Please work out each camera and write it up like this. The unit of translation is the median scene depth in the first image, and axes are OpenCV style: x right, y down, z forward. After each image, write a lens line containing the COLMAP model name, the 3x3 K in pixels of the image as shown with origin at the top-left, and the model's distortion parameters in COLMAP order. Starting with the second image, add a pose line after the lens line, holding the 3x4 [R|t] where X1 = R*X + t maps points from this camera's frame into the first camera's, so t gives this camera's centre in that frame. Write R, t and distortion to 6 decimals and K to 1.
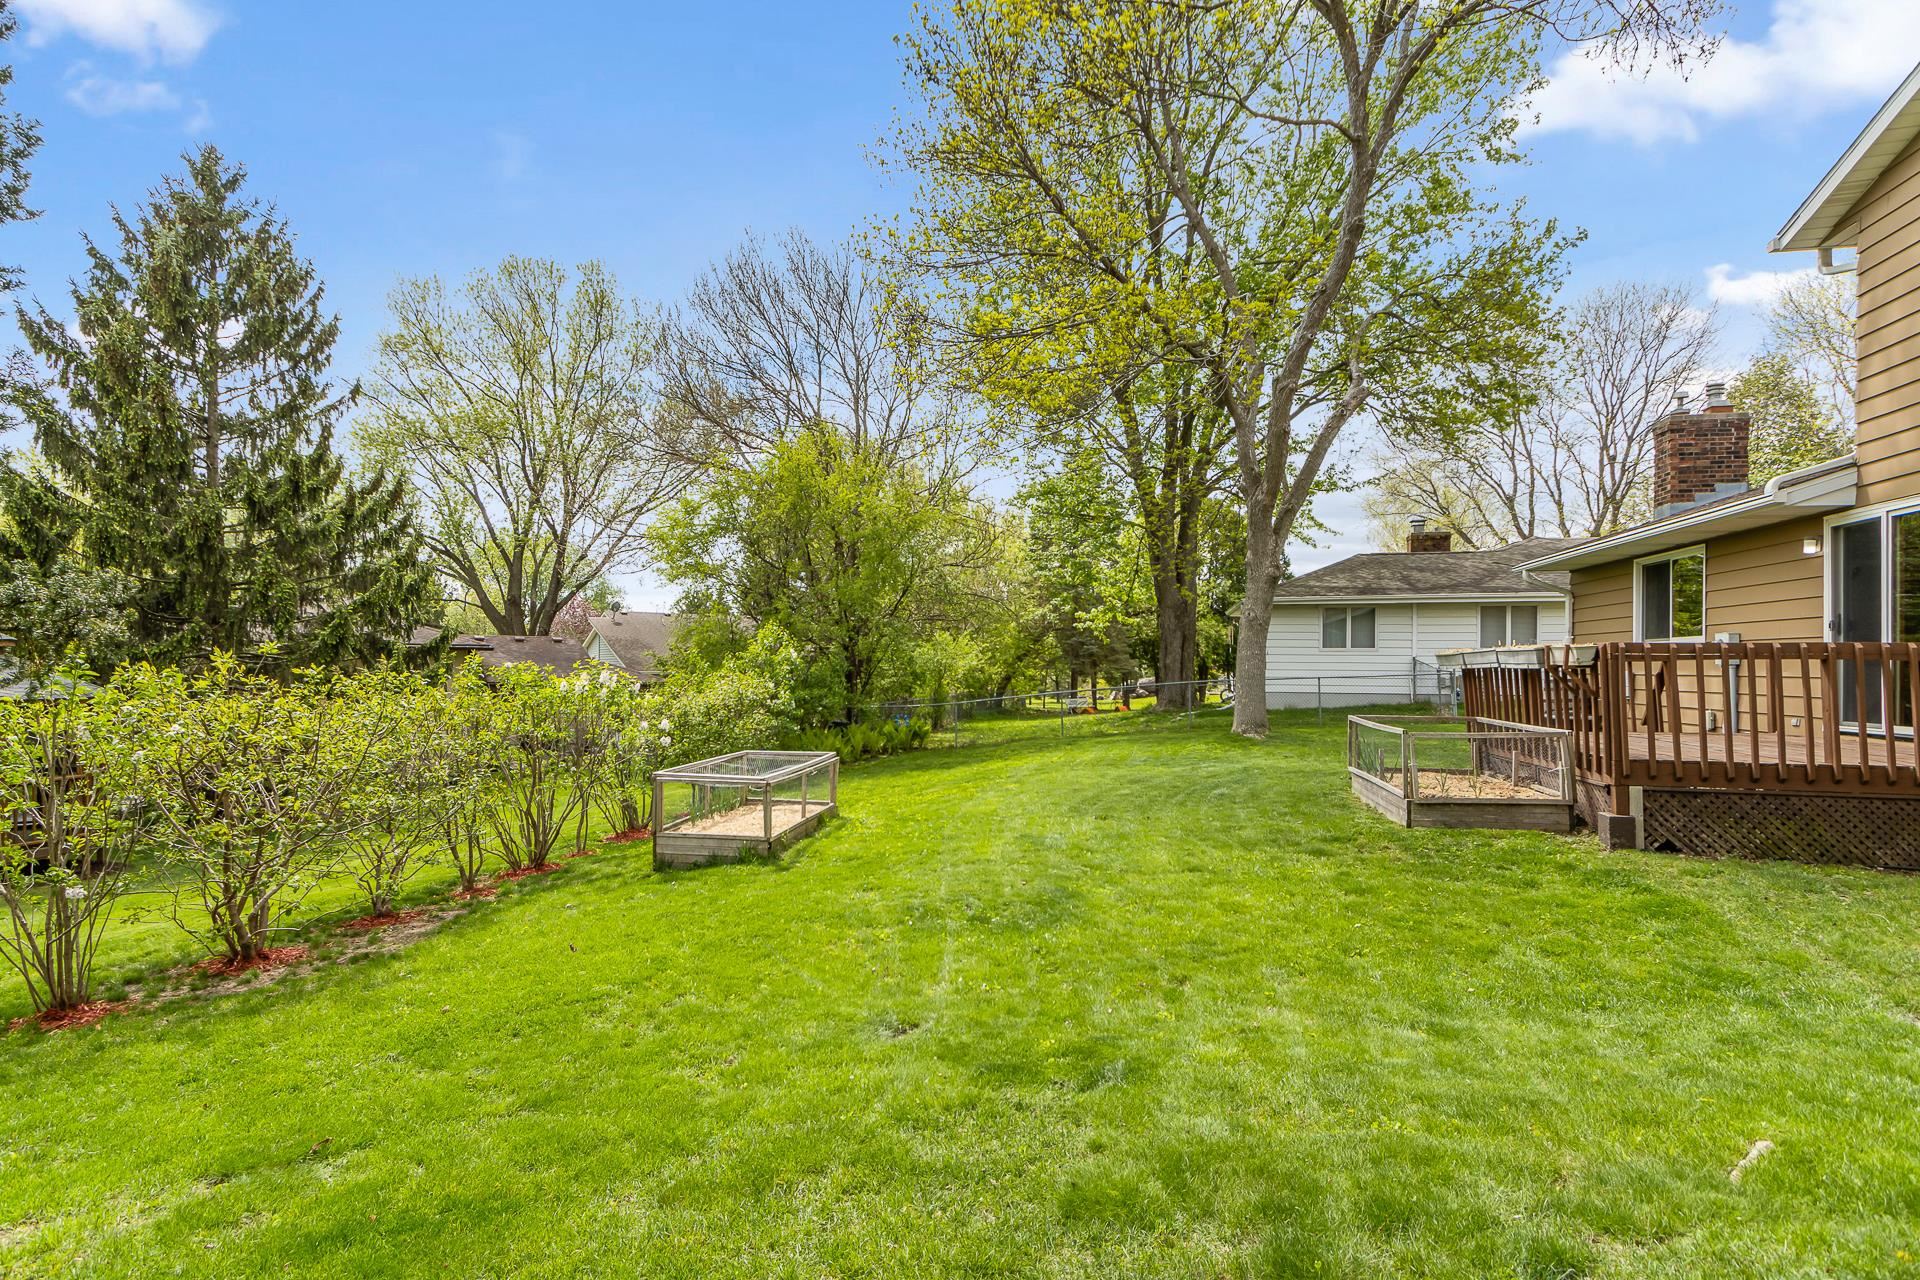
lens RADIAL K [[992.5, 0, 934.3], [0, 992.5, 671.5], [0, 0, 1]] dist [0.010796, -0.009164]
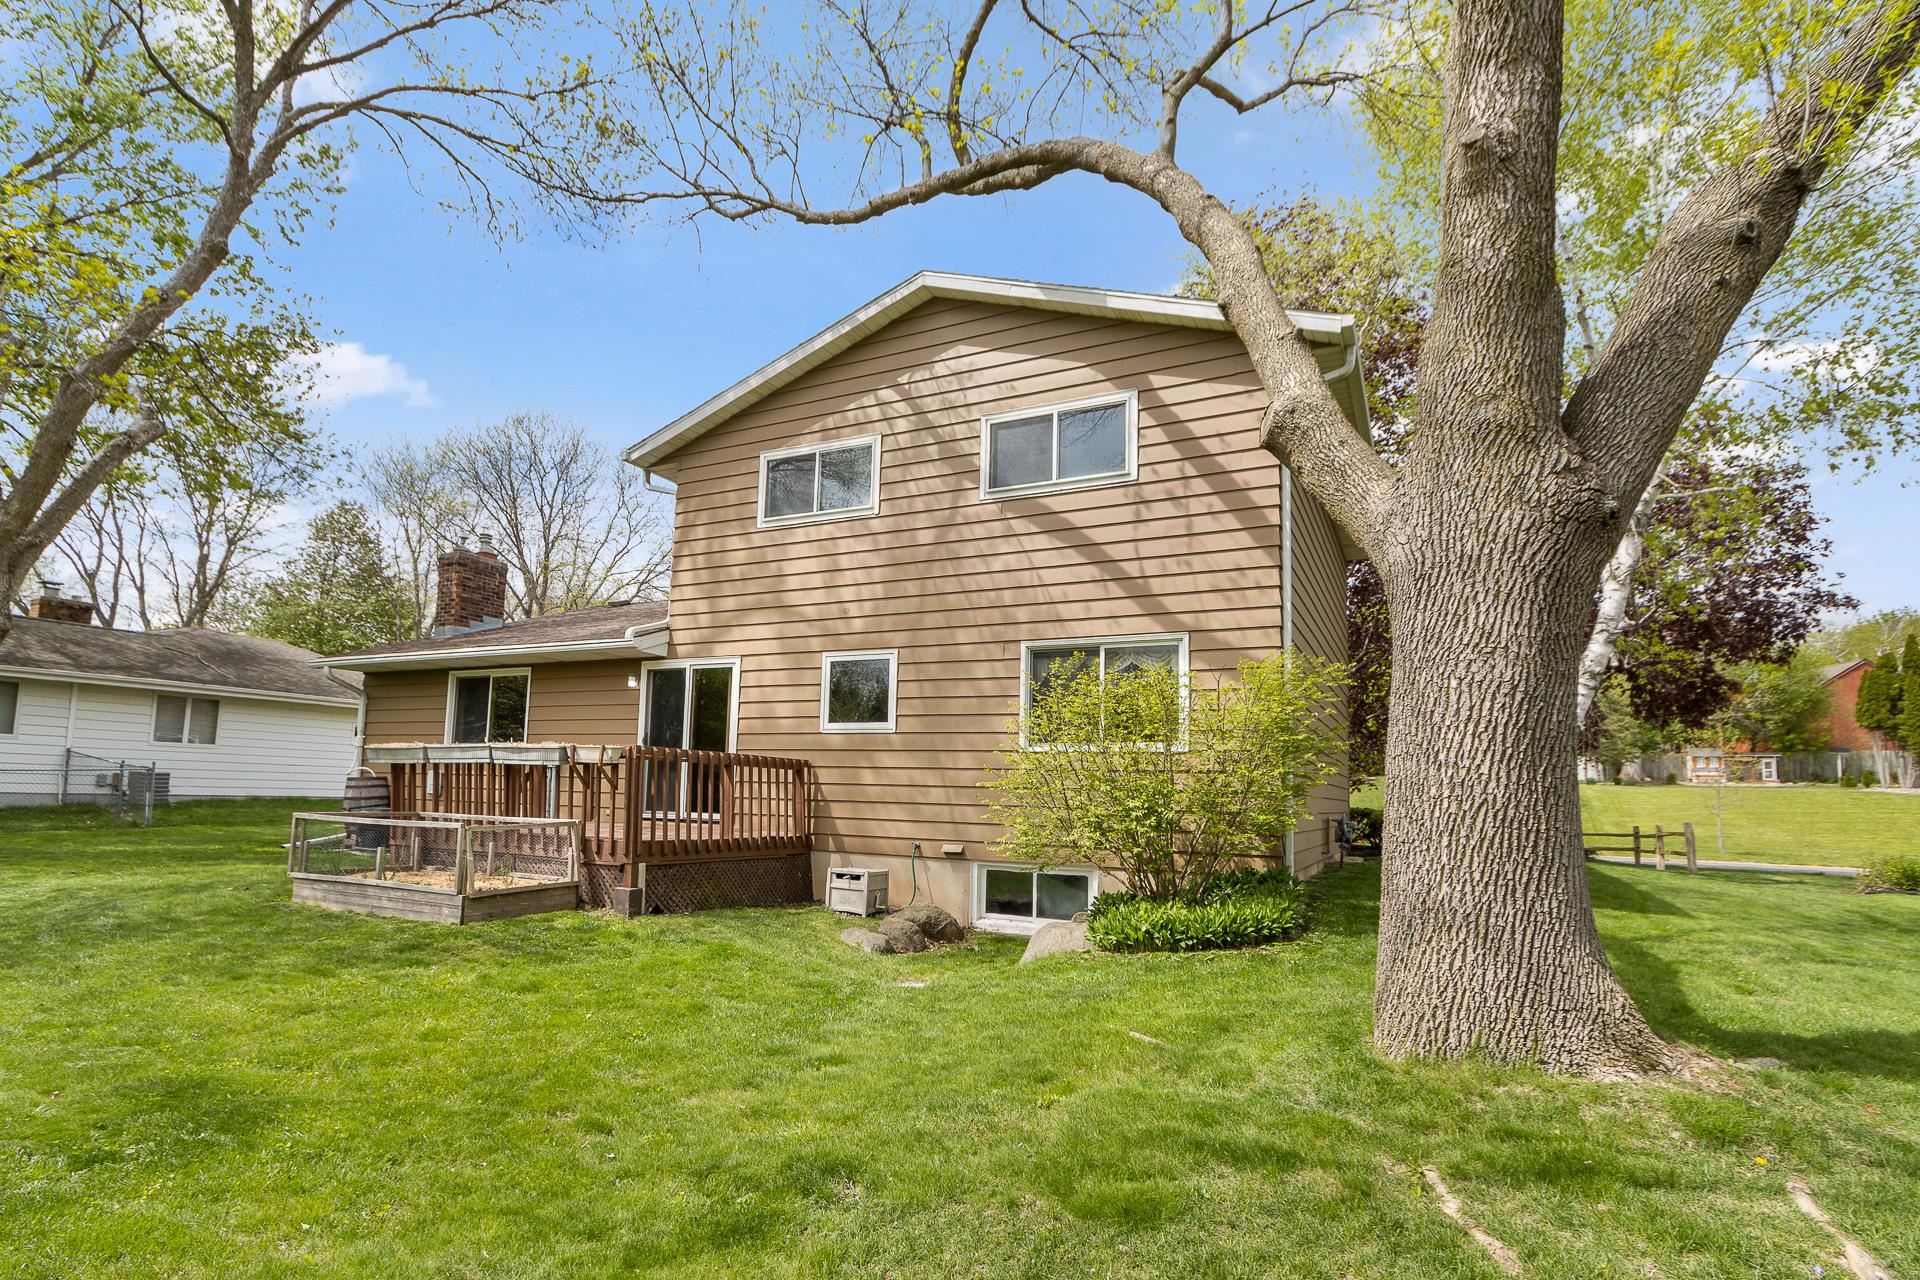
lens RADIAL K [[953.7, 0, 964.4], [0, 953.7, 713.4], [0, 0, 1]] dist [0.004646, 0.000254]
pose [[0.250783, 0.084564, 0.964343, -0.259024], [-0.022226, 0.996418, -0.081597, 0.013640], [-0.967788, -0.000970, 0.251764, 0.237193]]
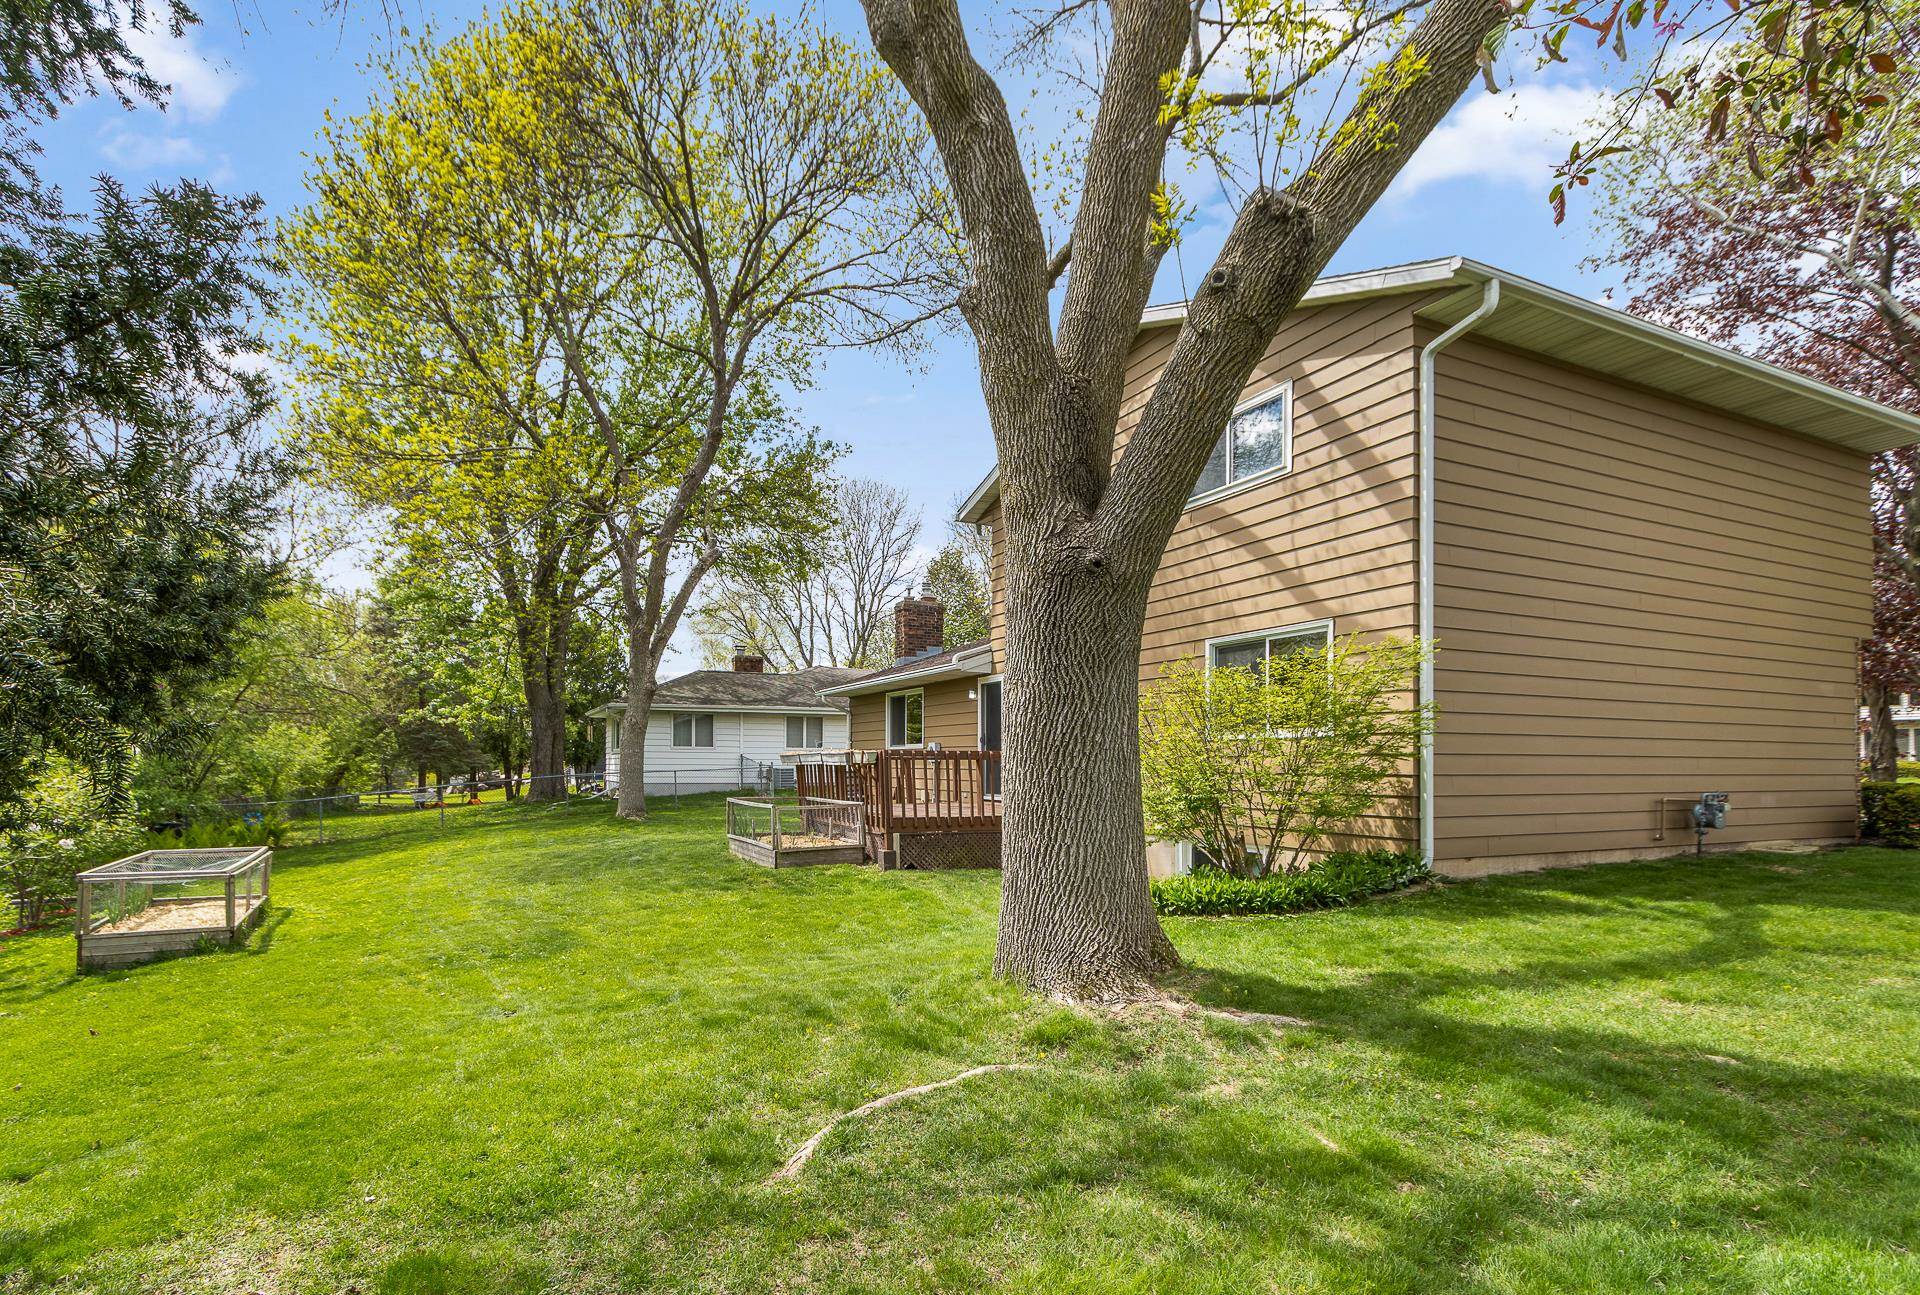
lens RADIAL K [[911.2, 0, 951.4], [0, 911.2, 773.4], [0, 0, 1]] dist [0.002906, 0.000200]
pose [[0.766302, -0.008202, 0.642428, -0.178692], [0.002176, 0.999946, 0.010171, -0.003295], [-0.642477, -0.006396, 0.766278, -0.206098]]
